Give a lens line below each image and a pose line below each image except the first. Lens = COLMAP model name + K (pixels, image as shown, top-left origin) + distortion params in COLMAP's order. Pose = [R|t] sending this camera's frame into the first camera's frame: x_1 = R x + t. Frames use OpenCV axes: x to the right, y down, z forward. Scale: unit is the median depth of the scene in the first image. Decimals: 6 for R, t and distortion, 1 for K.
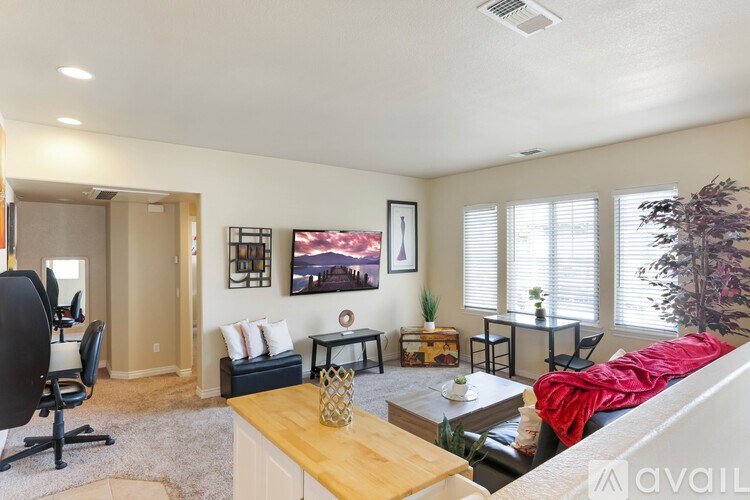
lens RADIAL K [[420.2, 0, 369.7], [0, 420.2, 248.3], [0, 0, 1]] dist [-0.049174, -0.000943]
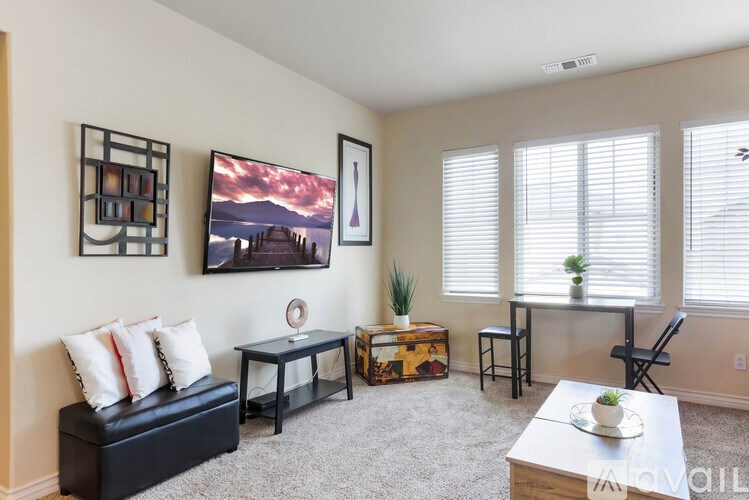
lens RADIAL K [[466.6, 0, 377.0], [0, 466.6, 248.8], [0, 0, 1]] dist [-0.015132, 0.010035]
pose [[0.937166, 0.000090, 0.348883, -0.180205], [0.000565, 0.999998, -0.001776, 0.077990], [-0.348882, 0.001861, 0.937165, 0.344645]]
